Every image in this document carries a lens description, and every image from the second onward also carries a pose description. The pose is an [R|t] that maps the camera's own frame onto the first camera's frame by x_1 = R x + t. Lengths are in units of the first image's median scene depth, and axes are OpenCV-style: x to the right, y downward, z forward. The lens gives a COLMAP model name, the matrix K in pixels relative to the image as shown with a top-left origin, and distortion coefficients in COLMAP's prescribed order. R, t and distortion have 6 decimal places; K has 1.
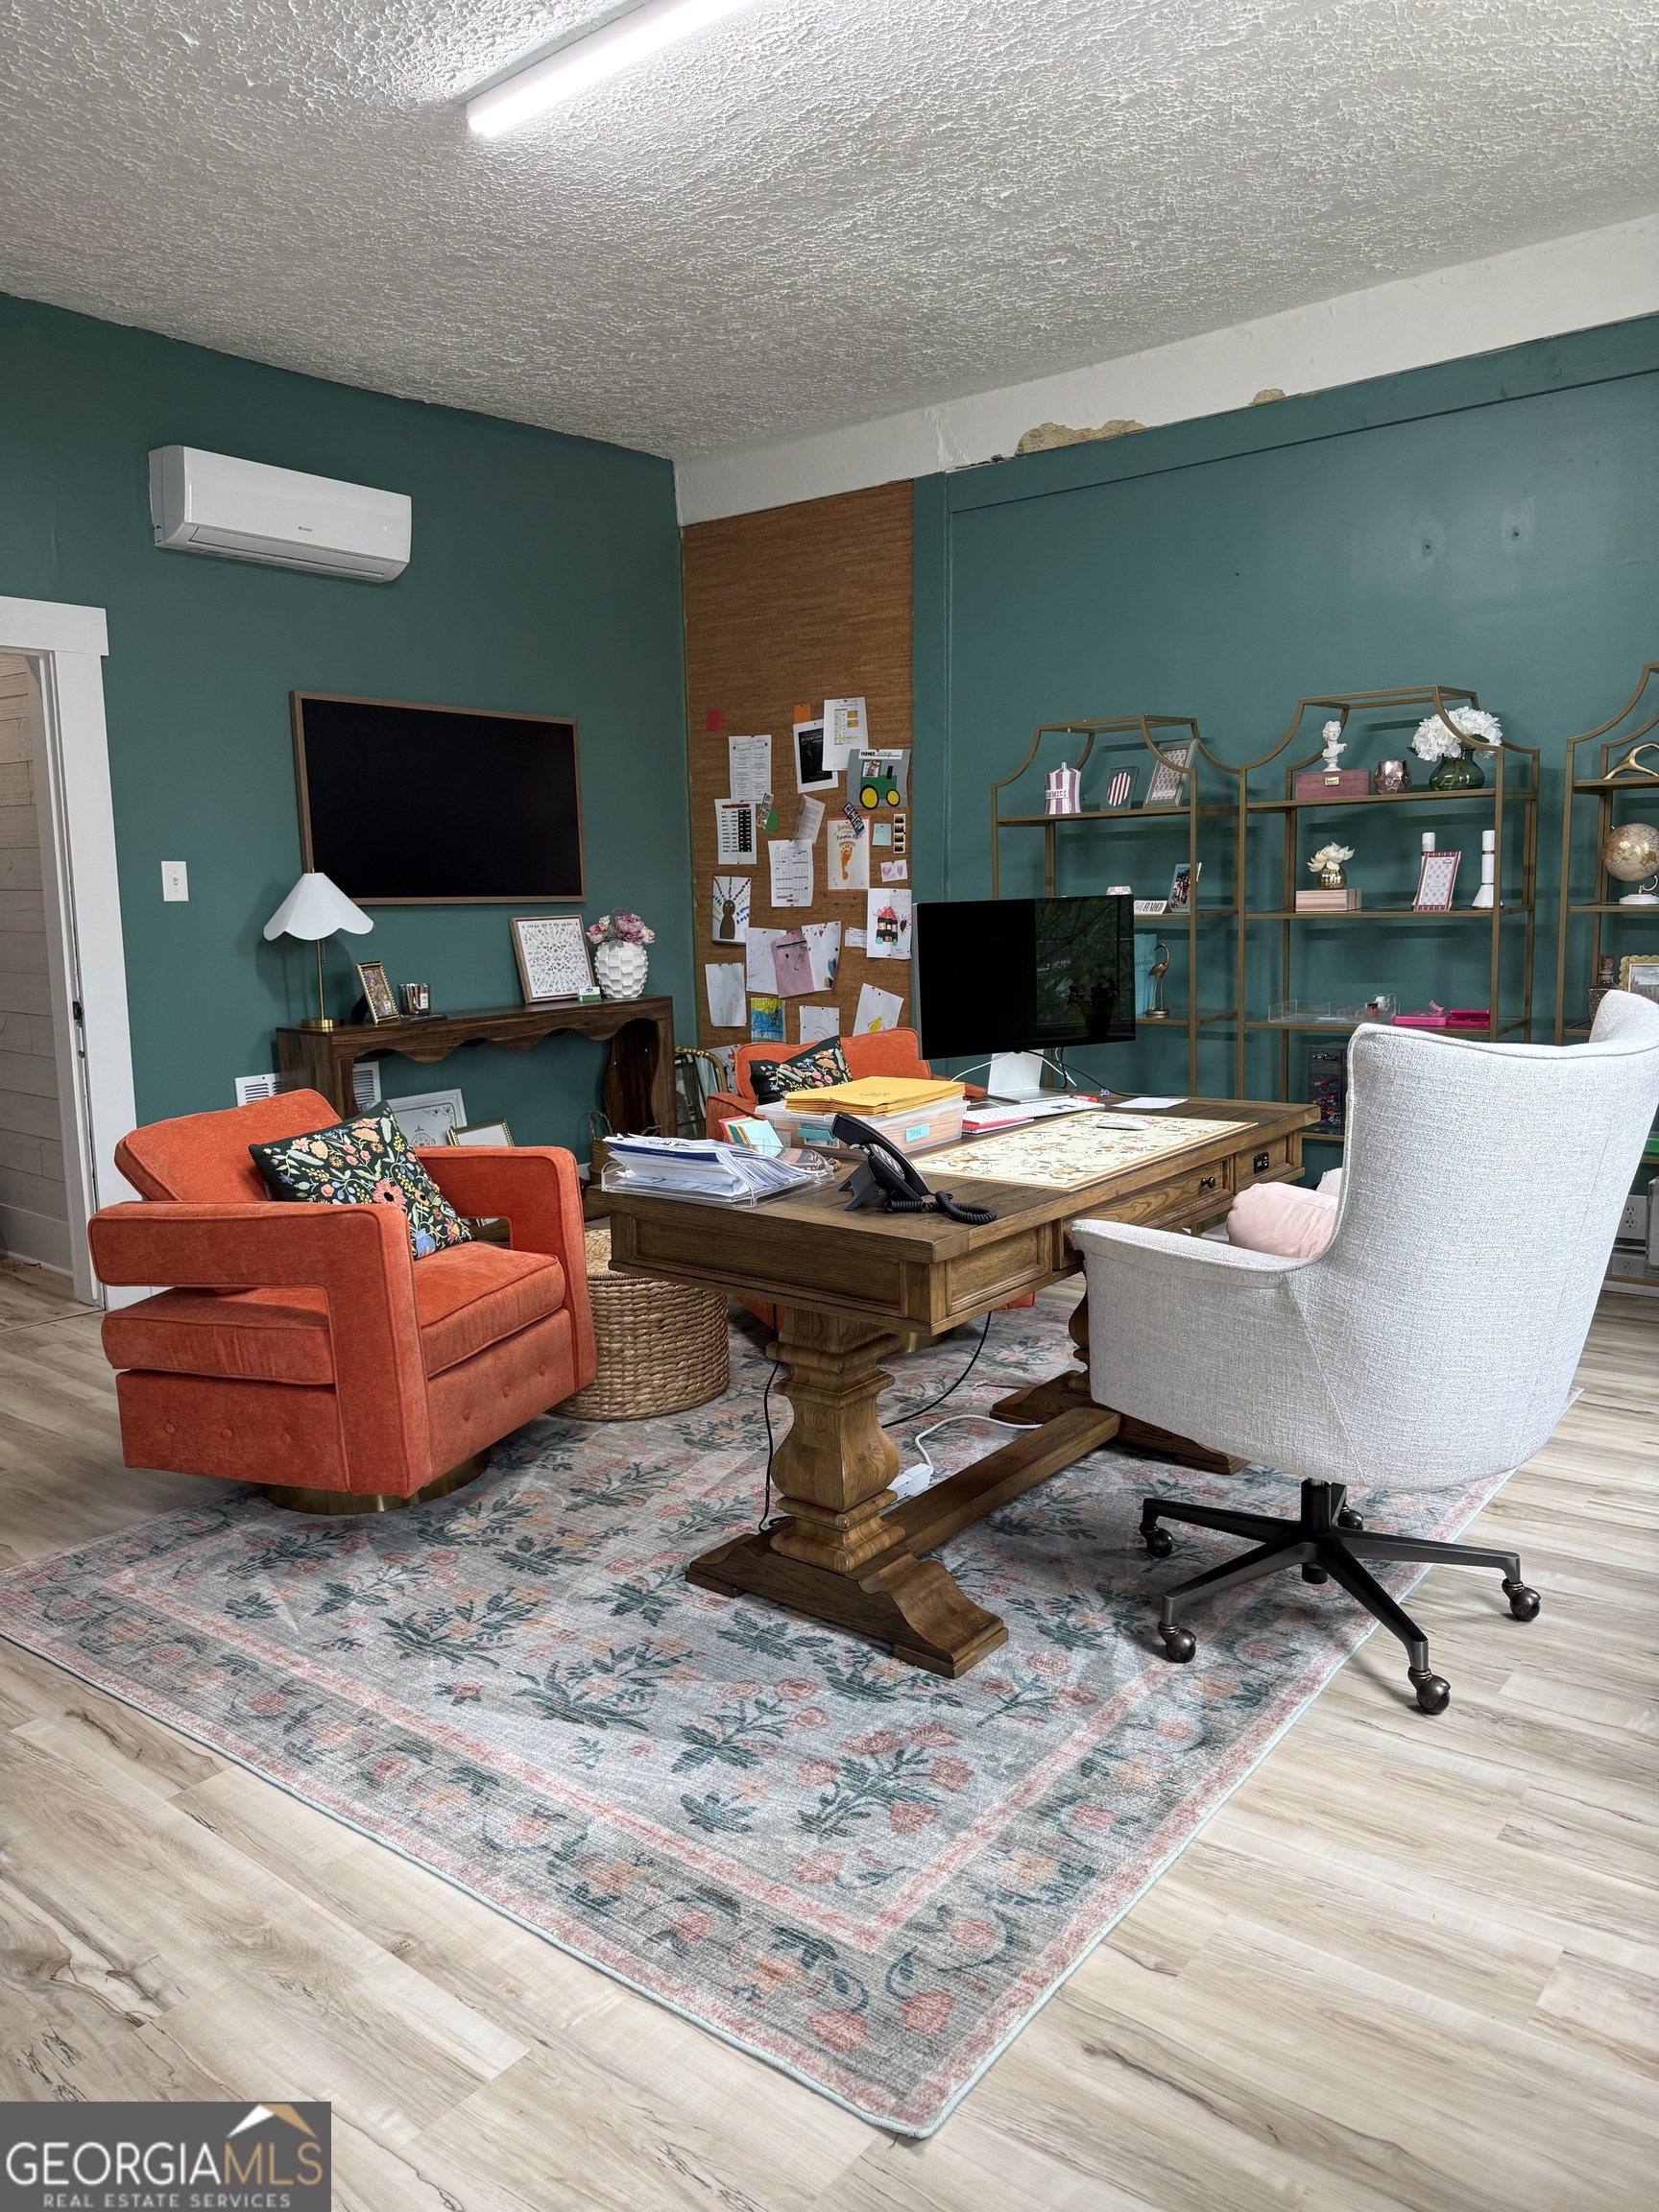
lens RADIAL K [[1556.7, 0, 830.0], [0, 1556.7, 1108.2], [0, 0, 1]] dist [-0.027490, -0.011280]
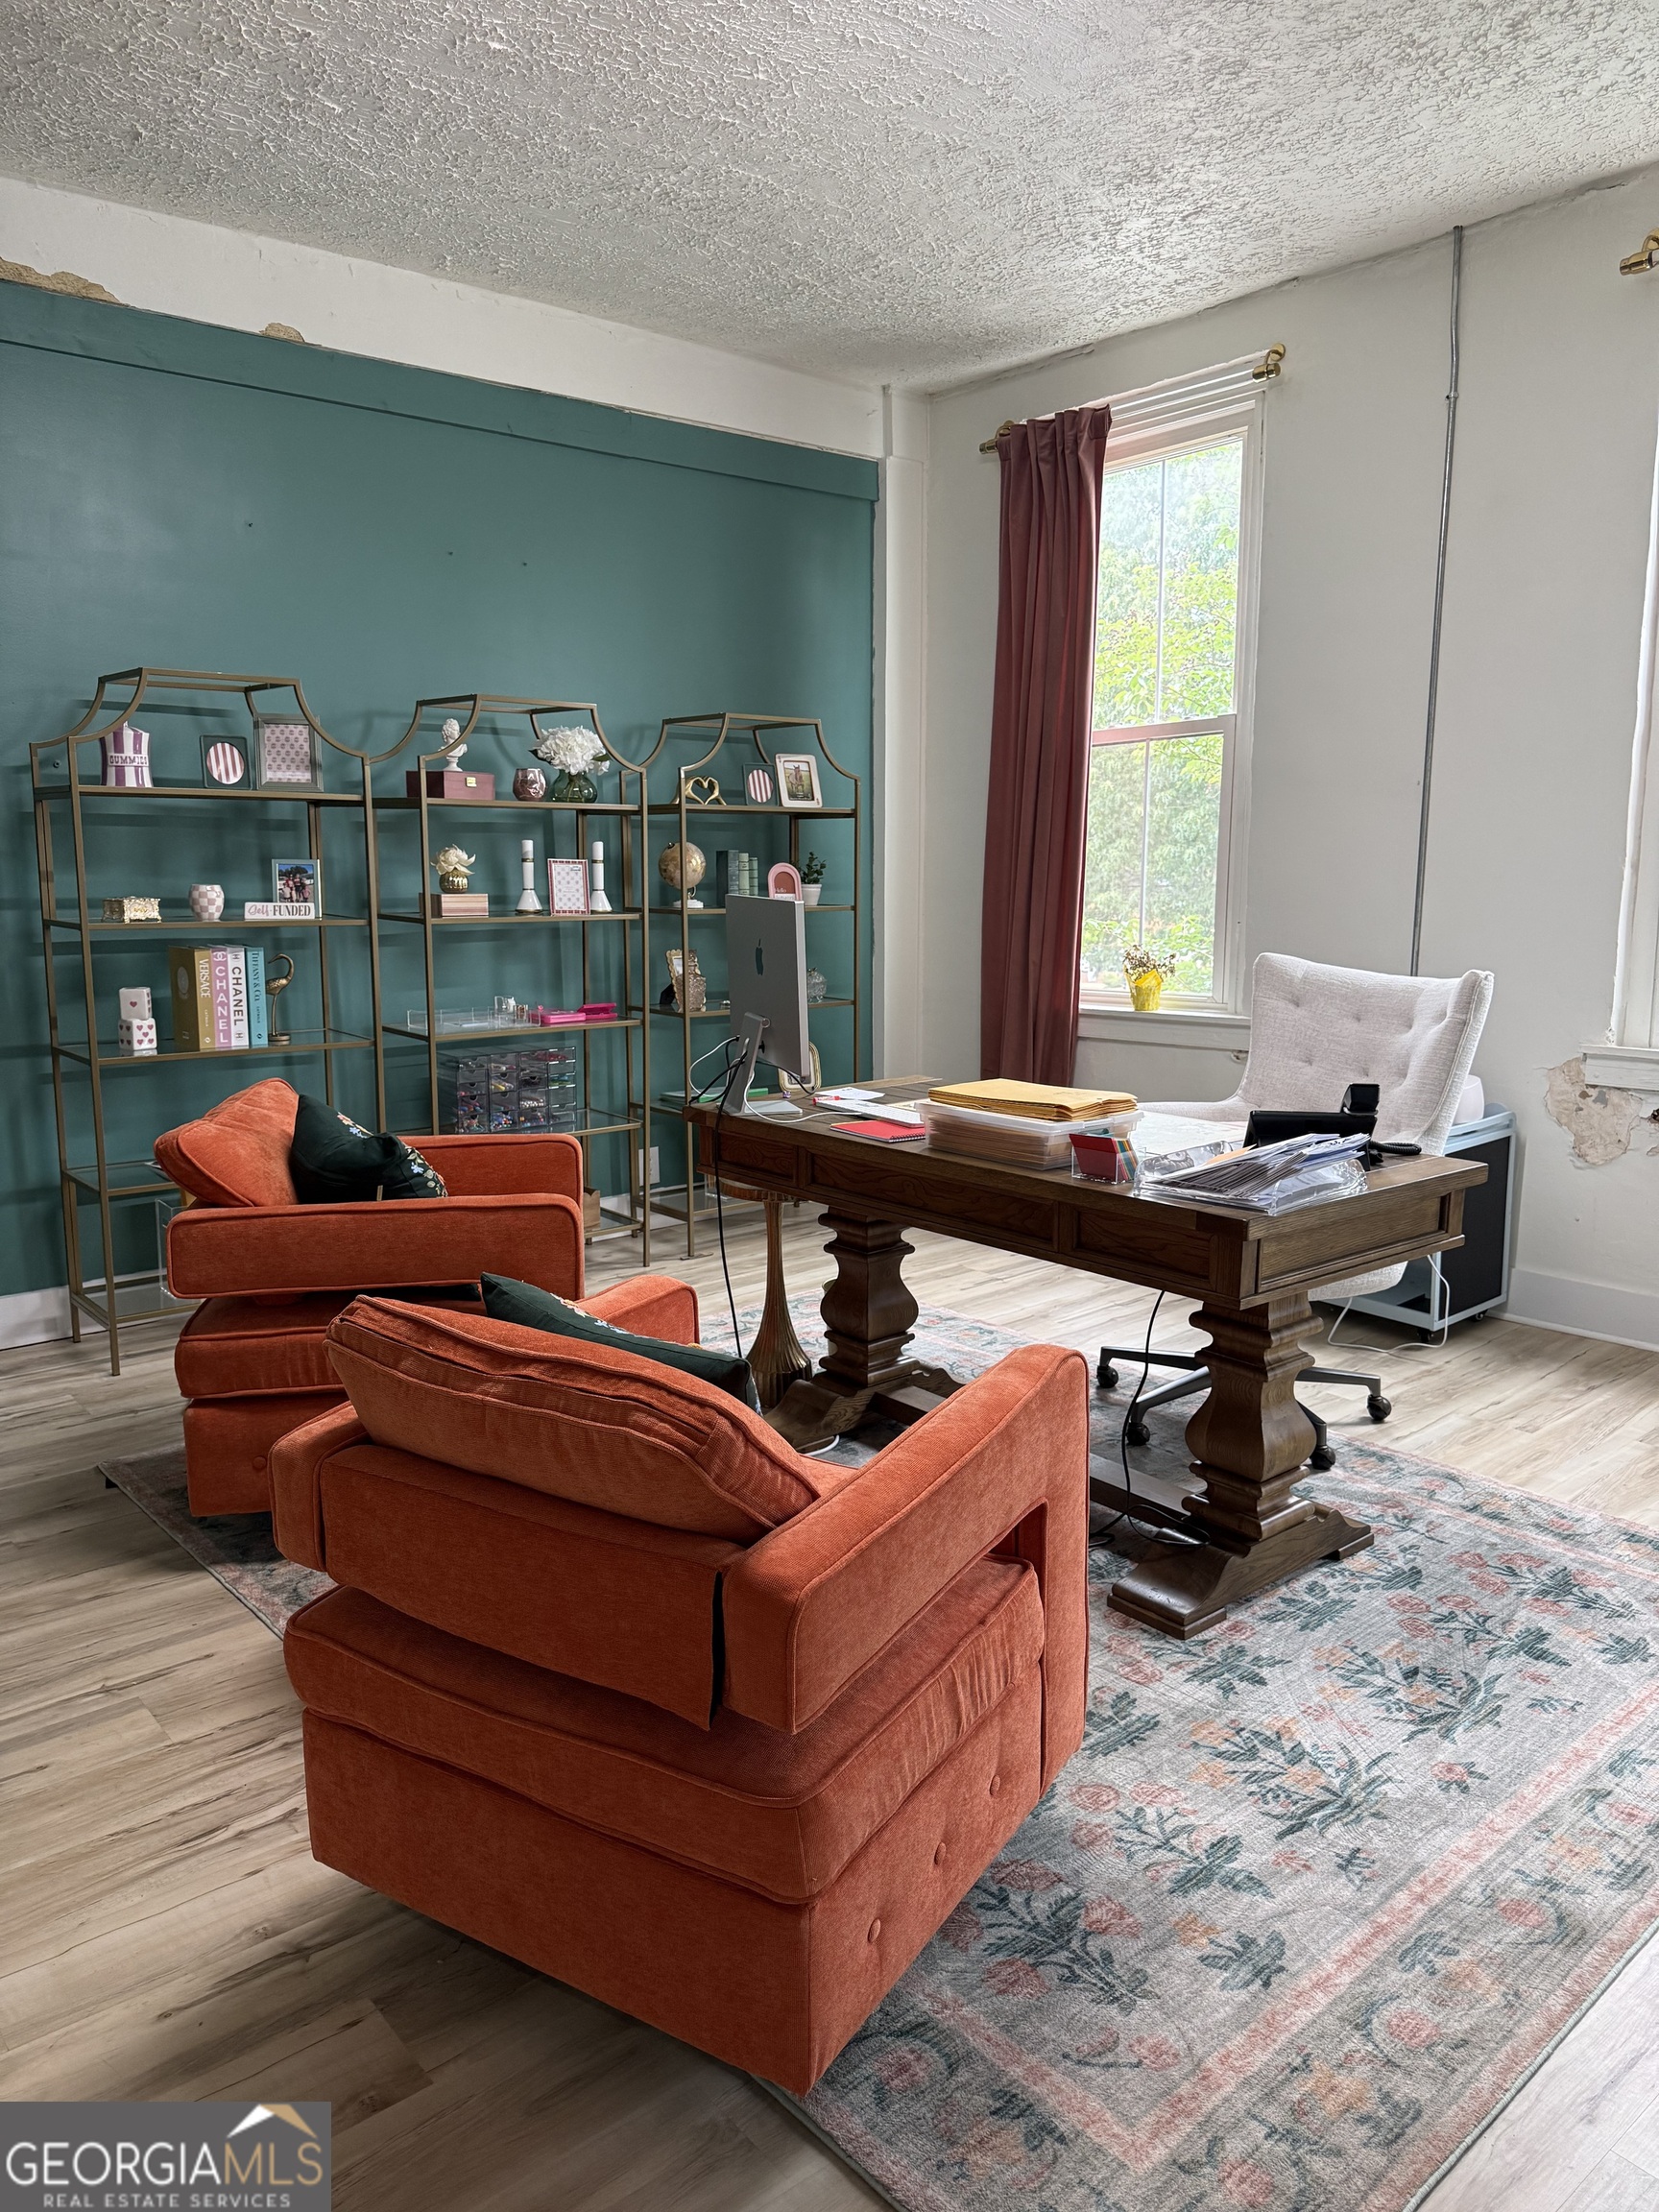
lens RADIAL K [[1556.7, 0, 830.3], [0, 1556.7, 1105.7], [0, 0, 1]] dist [-0.027490, -0.011280]
pose [[0.184770, -0.116697, 0.975829, -0.626550], [0.125843, 0.987561, 0.094273, -0.075769], [-0.974692, 0.105382, 0.197157, 0.627648]]
